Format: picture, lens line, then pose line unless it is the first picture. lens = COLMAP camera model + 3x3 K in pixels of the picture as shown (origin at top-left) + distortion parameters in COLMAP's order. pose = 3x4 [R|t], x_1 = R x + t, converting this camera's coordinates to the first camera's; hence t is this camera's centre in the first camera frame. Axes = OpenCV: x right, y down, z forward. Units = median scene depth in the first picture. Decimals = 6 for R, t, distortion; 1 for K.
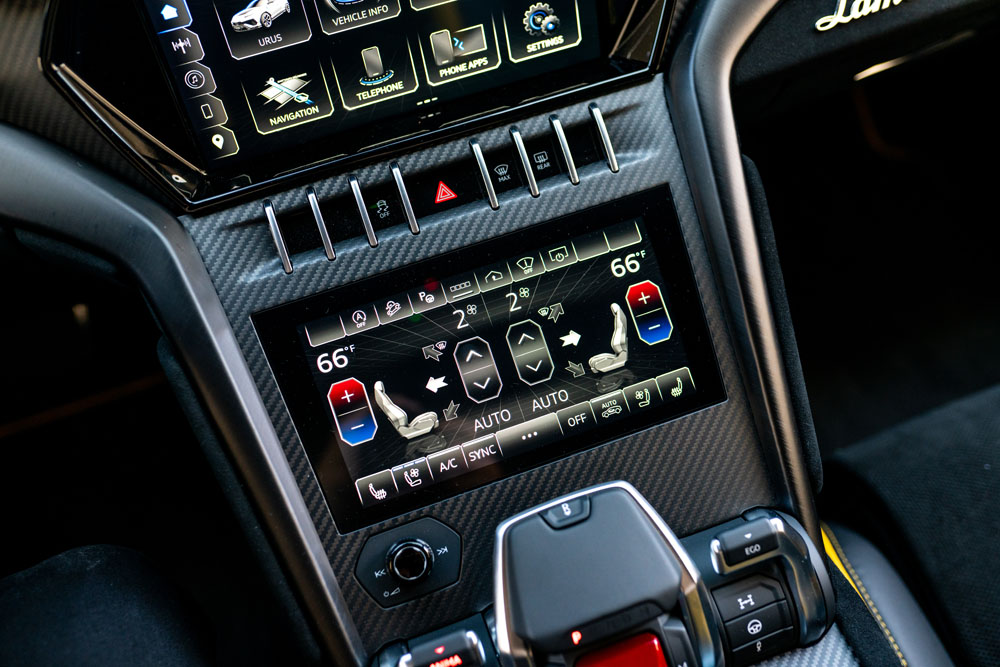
lens RADIAL K [[988.0, 0, 500.0], [0, 988.0, 333.5], [0, 0, 1]] dist [-0.009397, -0.000605]
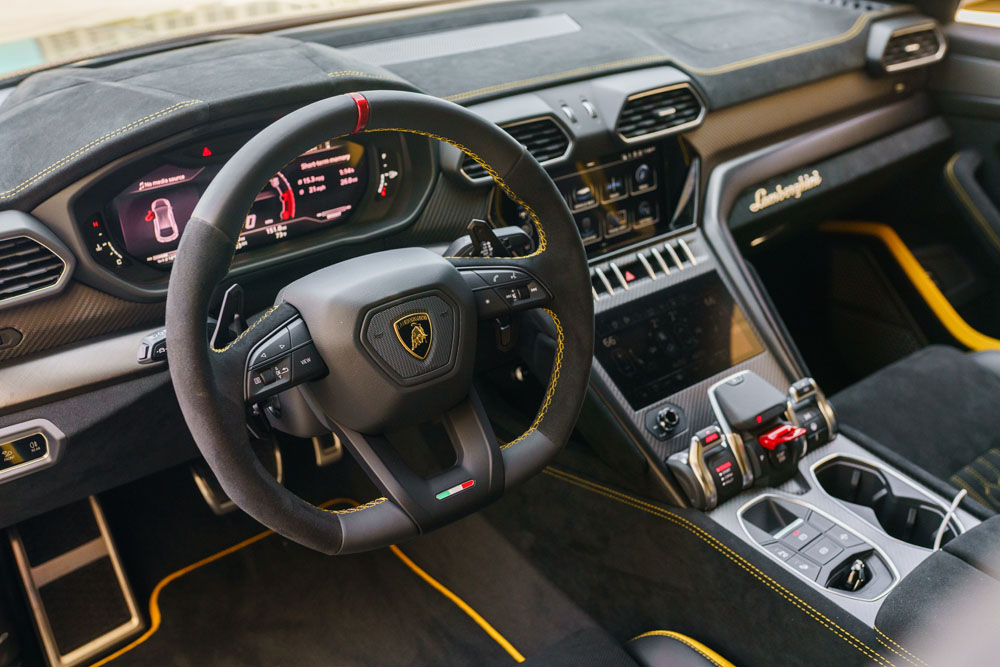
lens RADIAL K [[957.7, 0, 499.5], [0, 957.7, 336.4], [0, 0, 1]] dist [-0.001815, 0.004061]
pose [[0.949660, -0.065755, 0.306305, -1.030071], [0.172005, 0.926616, -0.334361, 0.671284], [-0.261841, 0.370215, 0.891280, -0.816492]]
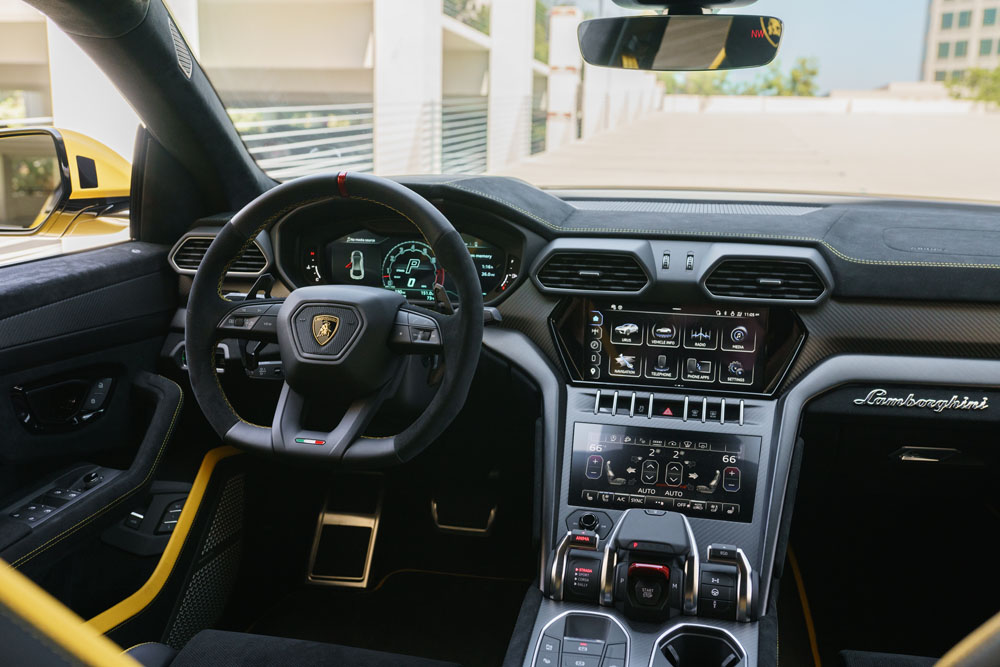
lens RADIAL K [[957.7, 0, 499.5], [0, 957.7, 336.4], [0, 0, 1]] dist [-0.001815, 0.004061]
pose [[0.840880, 0.234501, -0.487780, 0.704415], [-0.462883, 0.778639, -0.423628, 0.906554], [0.280463, 0.582006, 0.763289, -1.010484]]
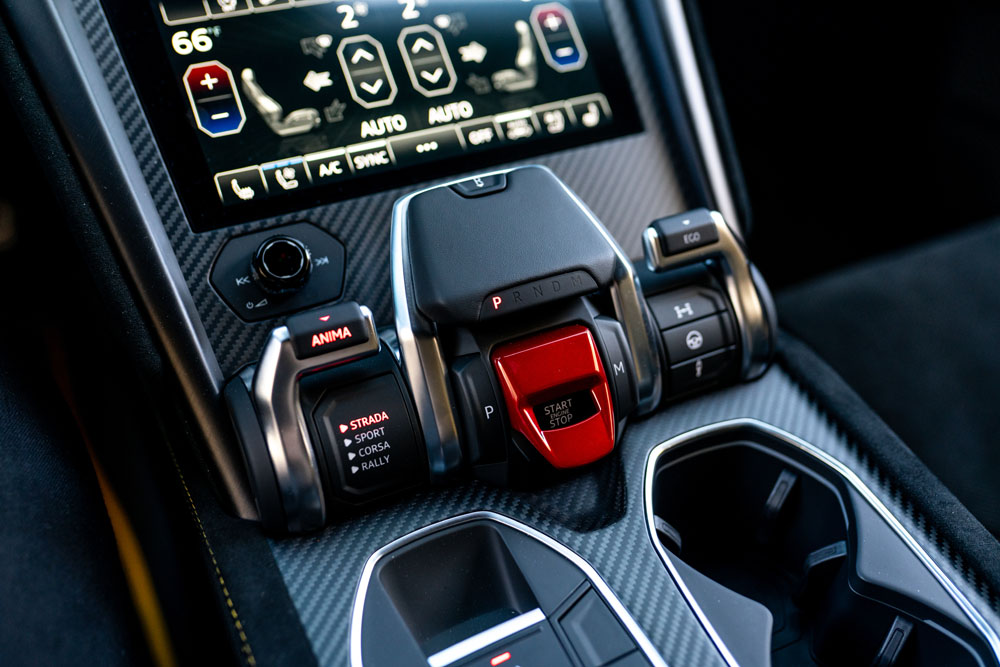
lens RADIAL K [[988.0, 0, 500.0], [0, 988.0, 333.5], [0, 0, 1]] dist [-0.009397, -0.000605]
pose [[0.984272, 0.024024, 0.175016, -0.052907], [0.005449, 0.986110, -0.166003, 0.401133], [-0.176573, 0.164346, 0.970470, 0.185032]]
